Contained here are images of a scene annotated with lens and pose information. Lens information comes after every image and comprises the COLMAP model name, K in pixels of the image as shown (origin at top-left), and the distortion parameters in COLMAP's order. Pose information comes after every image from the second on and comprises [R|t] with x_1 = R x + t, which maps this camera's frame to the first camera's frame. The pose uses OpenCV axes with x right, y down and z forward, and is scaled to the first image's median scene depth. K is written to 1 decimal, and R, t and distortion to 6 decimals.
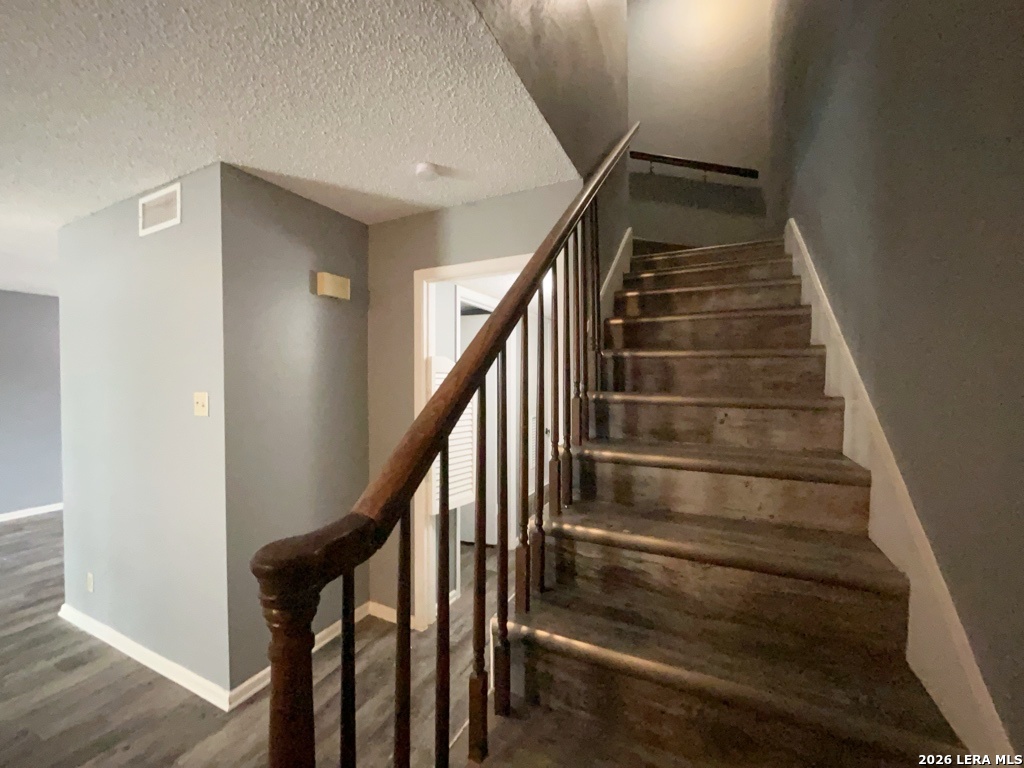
lens RADIAL K [[412.8, 0, 514.8], [0, 412.8, 384.3], [0, 0, 1]] dist [-0.002882, -0.000134]
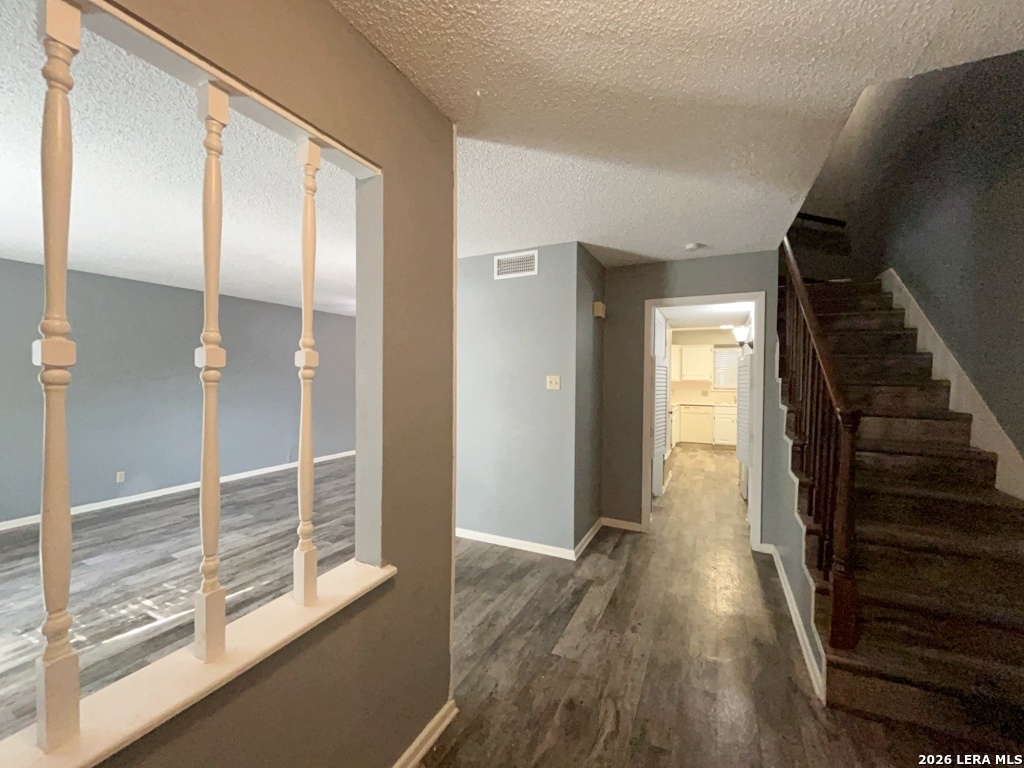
lens RADIAL K [[412.8, 0, 514.8], [0, 412.8, 384.3], [0, 0, 1]] dist [-0.002882, -0.000134]
pose [[0.999845, 0.012784, -0.012130, -0.886643], [-0.012773, 0.999918, 0.000934, 0.056367], [0.012141, -0.000779, 0.999926, -0.688440]]
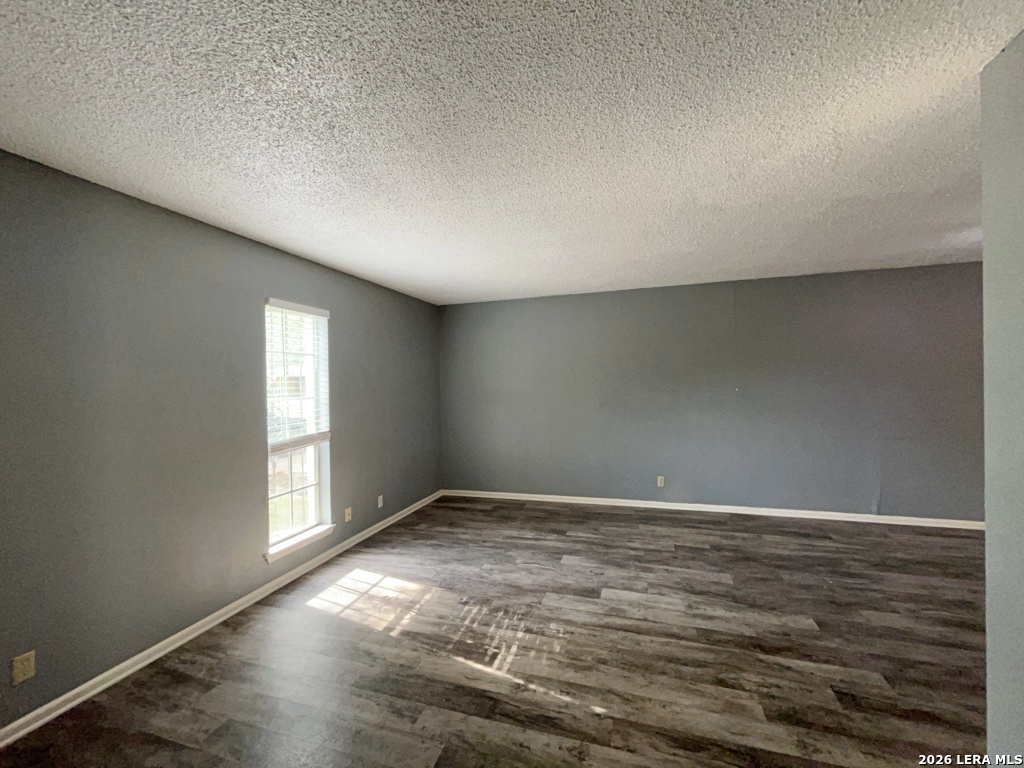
lens RADIAL K [[412.8, 0, 514.8], [0, 412.8, 384.3], [0, 0, 1]] dist [-0.002882, -0.000134]
pose [[0.134949, 0.009148, -0.990810, -0.889383], [-0.001377, 0.999958, 0.009045, 0.028074], [0.990852, 0.000144, 0.134956, 0.443280]]
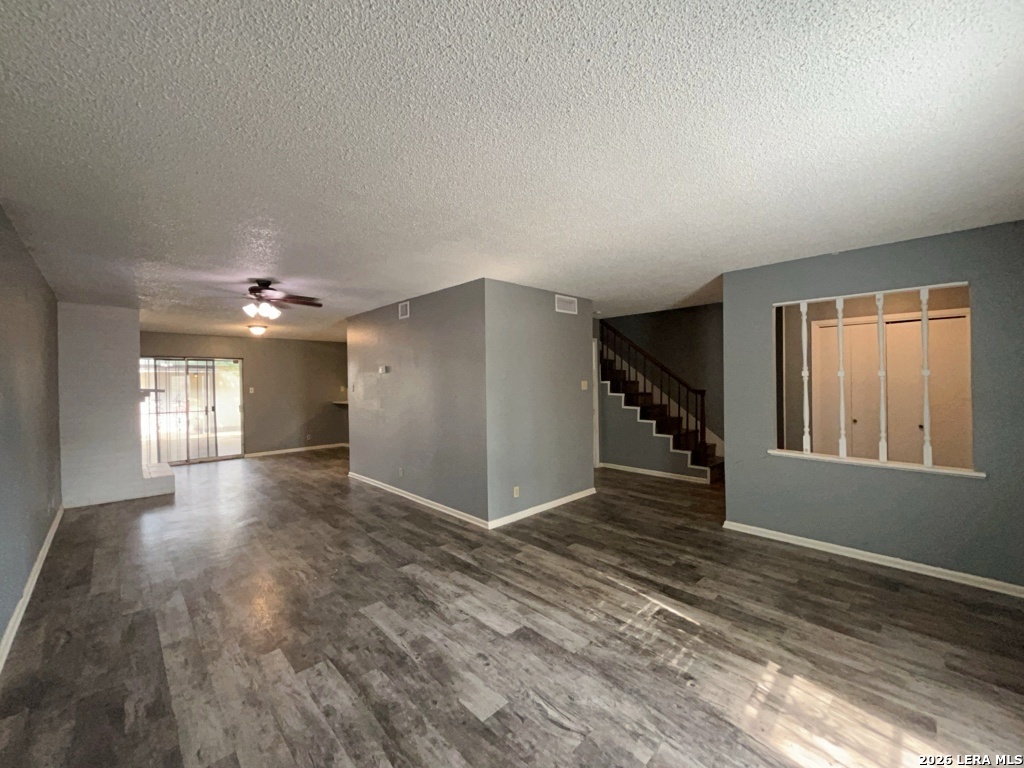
lens RADIAL K [[412.8, 0, 514.8], [0, 412.8, 384.3], [0, 0, 1]] dist [-0.002882, -0.000134]
pose [[0.351225, -0.005545, 0.936275, -3.384032], [0.029672, 0.999546, -0.005211, 0.043245], [-0.935821, 0.029611, 0.351230, 0.484219]]
